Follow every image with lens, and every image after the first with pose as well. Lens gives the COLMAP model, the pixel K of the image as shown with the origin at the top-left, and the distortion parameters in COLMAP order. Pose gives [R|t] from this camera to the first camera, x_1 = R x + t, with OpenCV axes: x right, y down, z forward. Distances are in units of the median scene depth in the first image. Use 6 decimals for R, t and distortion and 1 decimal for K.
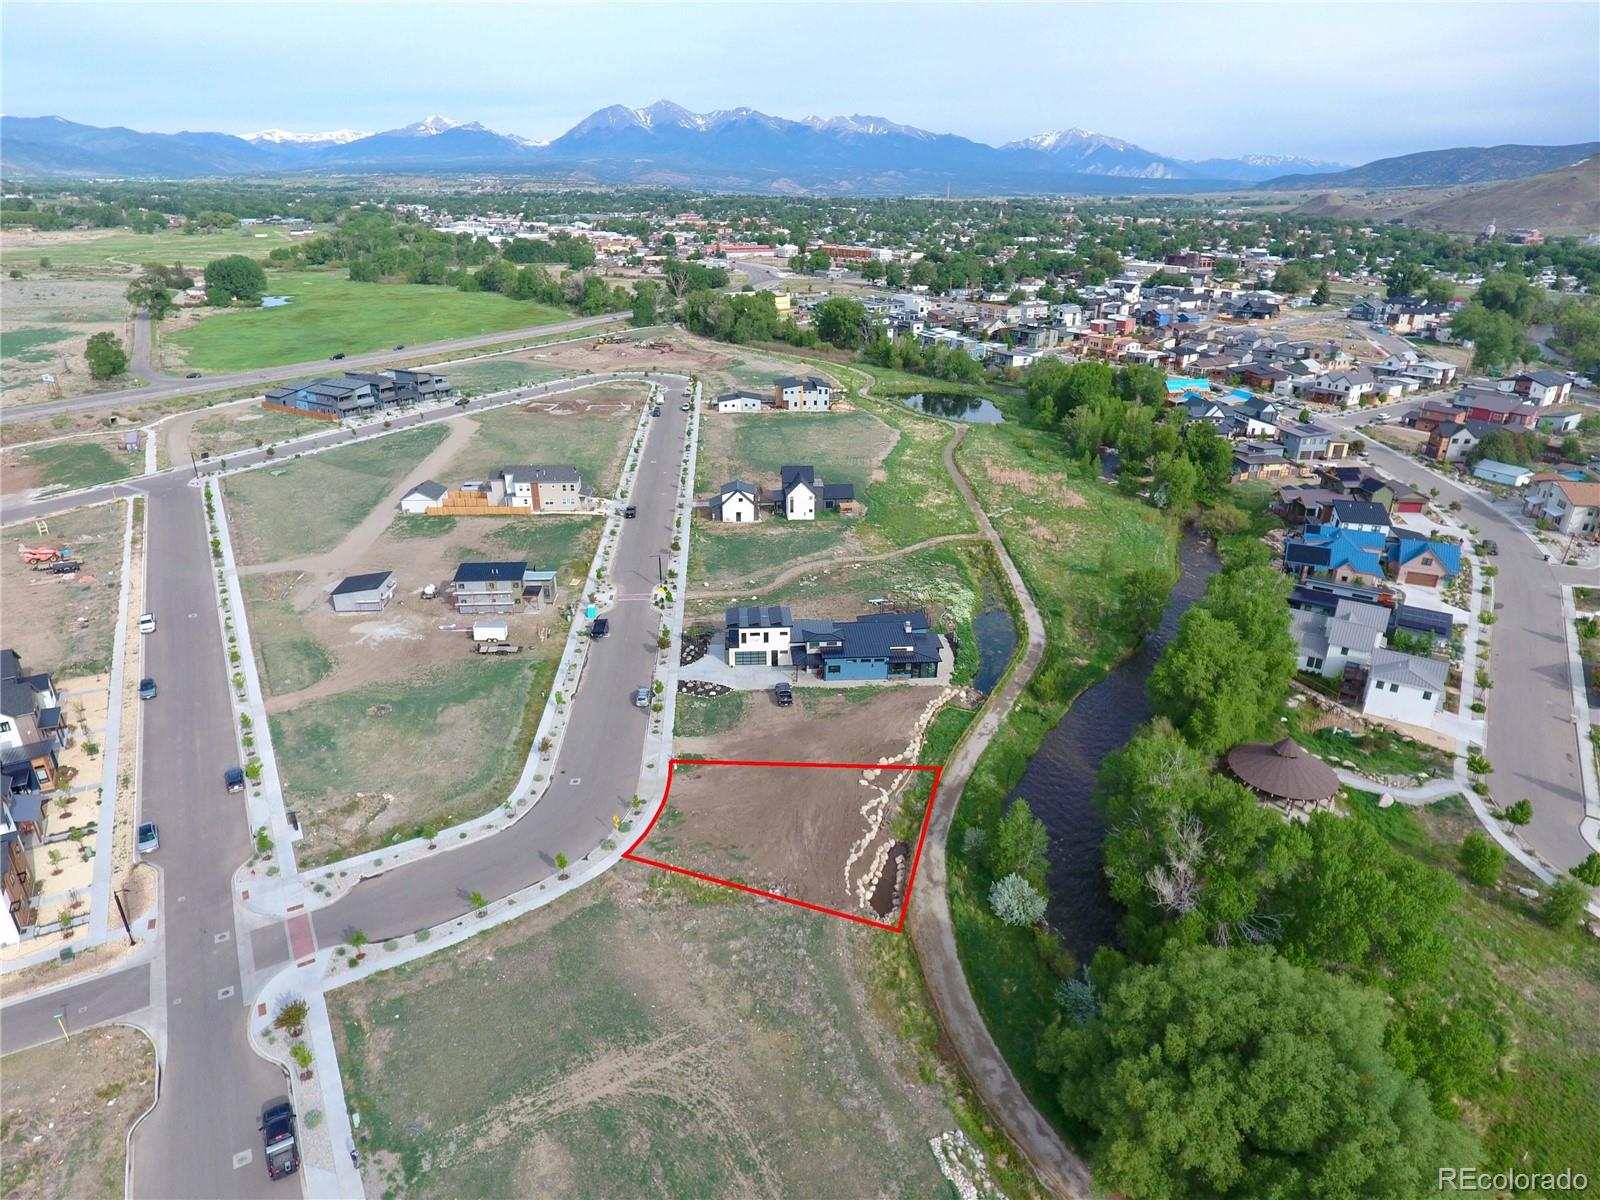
lens RADIAL K [[937.8, 0, 790.9], [0, 937.8, 596.9], [0, 0, 1]] dist [0.010218, -0.018487]
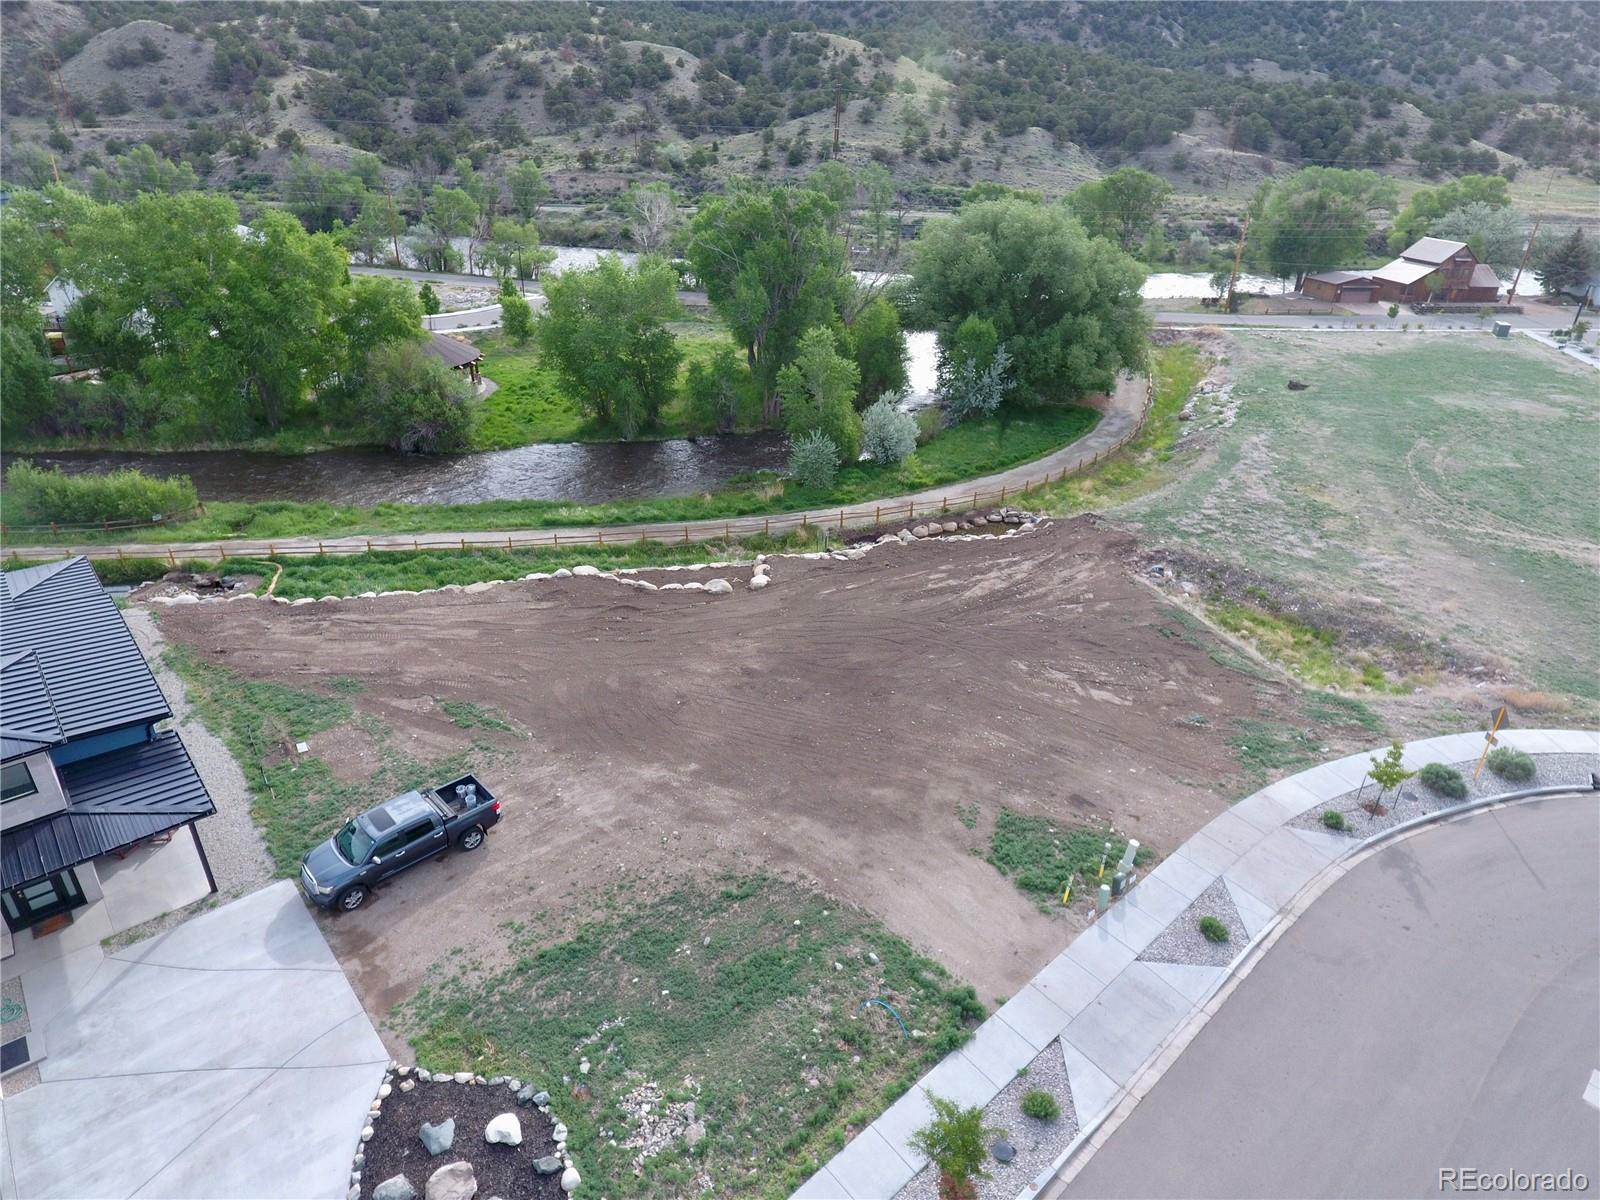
lens RADIAL K [[936.8, 0, 793.1], [0, 936.8, 595.7], [0, 0, 1]] dist [-0.001264, -0.001749]
pose [[-0.609679, -0.376770, 0.697378, -0.150634], [0.287125, 0.715081, 0.637352, -0.037592], [-0.738817, 0.588815, -0.327789, 0.770980]]
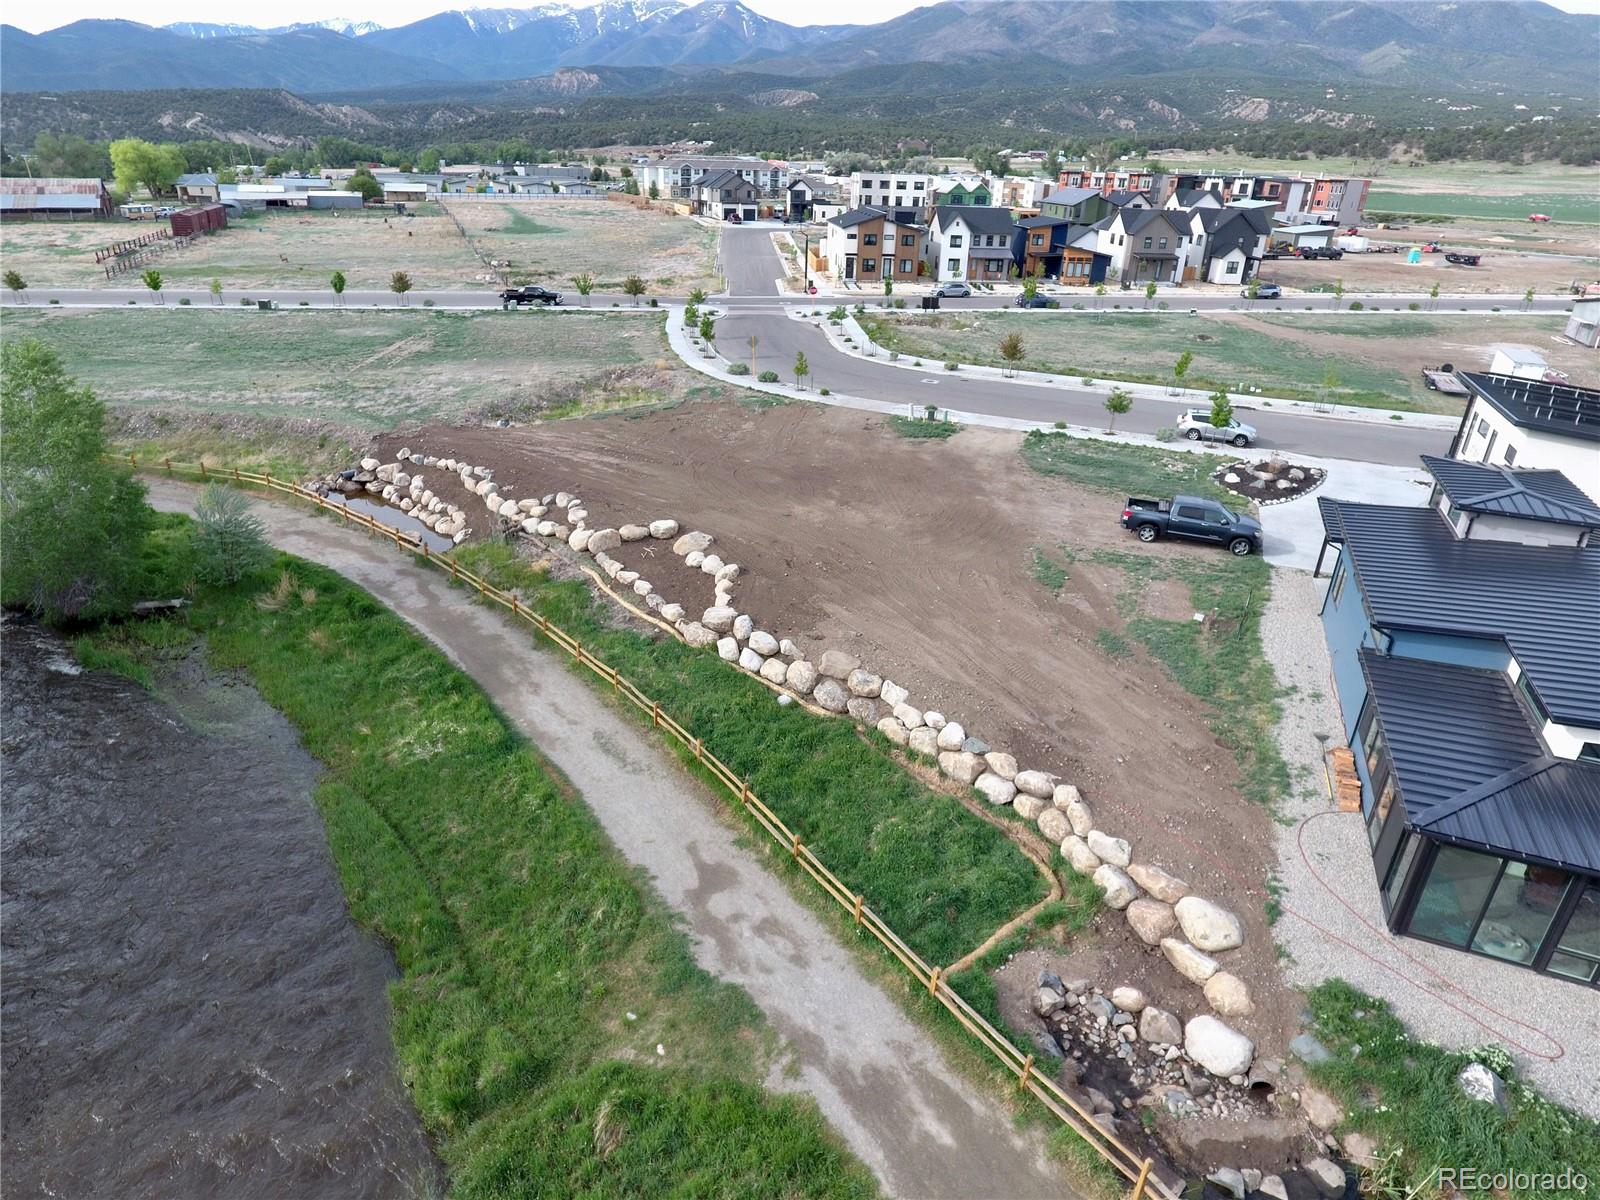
lens RADIAL K [[936.8, 0, 790.6], [0, 936.8, 597.1], [0, 0, 1]] dist [-0.001264, -0.001749]
pose [[-0.454997, 0.358652, -0.815075, 0.243216], [-0.378728, 0.750463, 0.541637, 0.004822], [0.805942, 0.555135, -0.205627, 0.770544]]
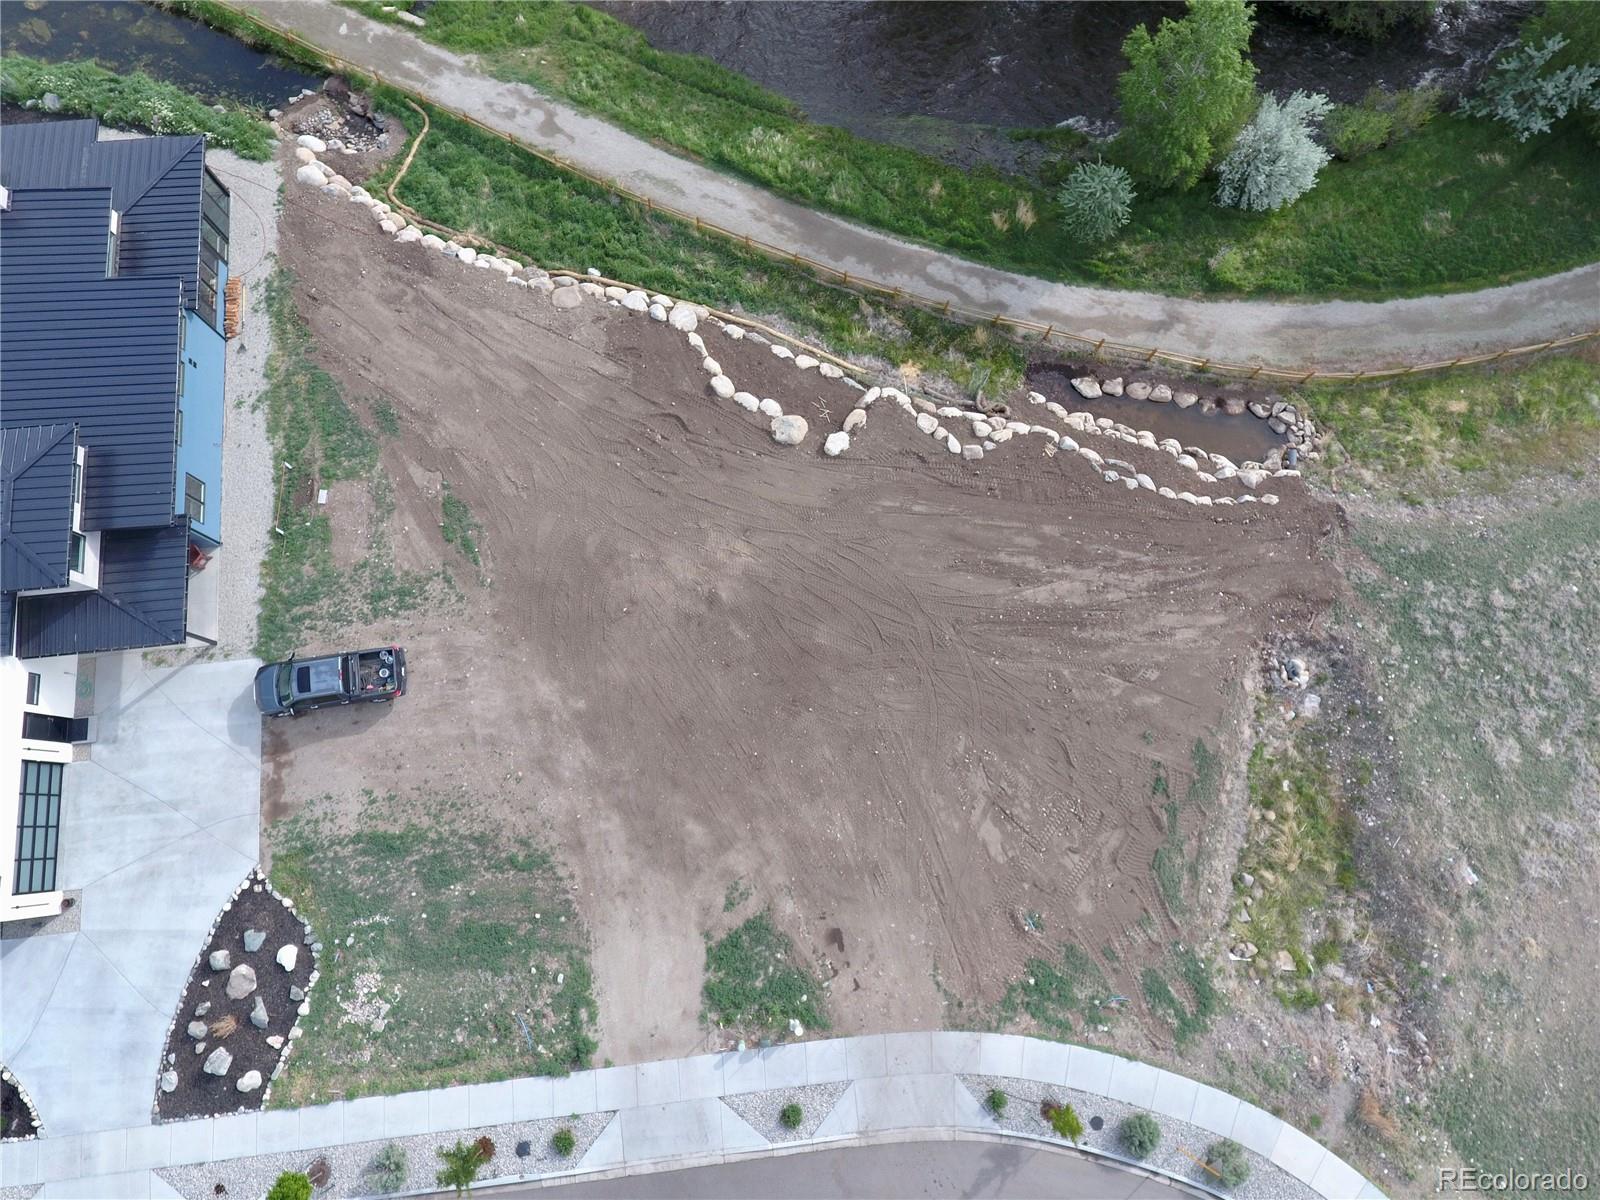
lens RADIAL K [[936.8, 0, 791.4], [0, 936.8, 601.8], [0, 0, 1]] dist [-0.001264, -0.001749]
pose [[-0.039025, -0.974069, 0.222860, -0.040567], [0.363735, 0.193881, 0.911102, -0.081556], [-0.930684, 0.116618, 0.346737, 0.615321]]
